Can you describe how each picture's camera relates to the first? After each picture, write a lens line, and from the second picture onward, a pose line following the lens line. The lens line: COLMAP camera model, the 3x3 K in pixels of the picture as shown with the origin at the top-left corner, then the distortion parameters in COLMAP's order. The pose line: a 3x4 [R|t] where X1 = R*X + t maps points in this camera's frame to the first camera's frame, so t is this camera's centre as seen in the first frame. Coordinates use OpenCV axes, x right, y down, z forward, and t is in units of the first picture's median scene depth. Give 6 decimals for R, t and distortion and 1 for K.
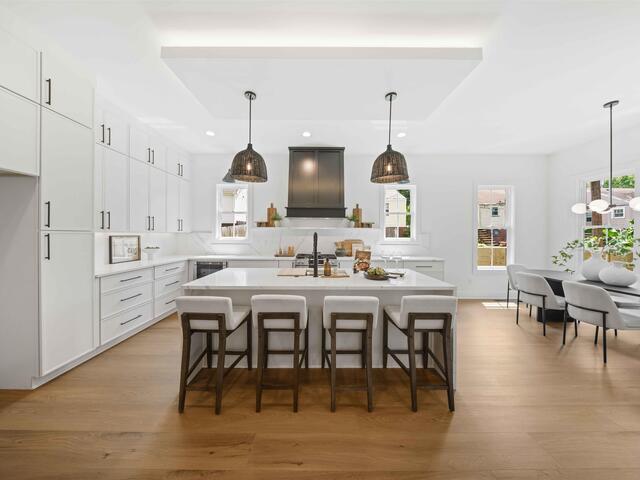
lens RADIAL K [[212.3, 0, 317.1], [0, 212.3, 236.2], [0, 0, 1]] dist [-0.000181, -0.000088]
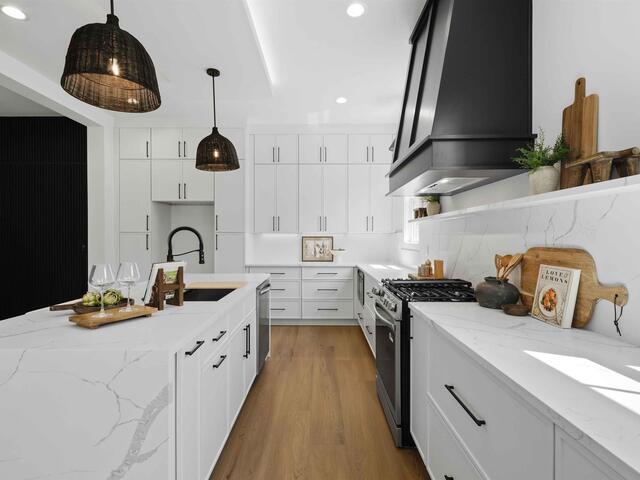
lens RADIAL K [[319.0, 0, 320.0], [0, 319.0, 240.0], [0, 0, 1]] dist [0.000340, -0.000038]
pose [[-0.007063, -0.000802, -0.999975, 0.690588], [-0.009547, 0.999954, -0.000734, 0.015194], [0.999929, 0.009542, -0.007070, 1.015708]]
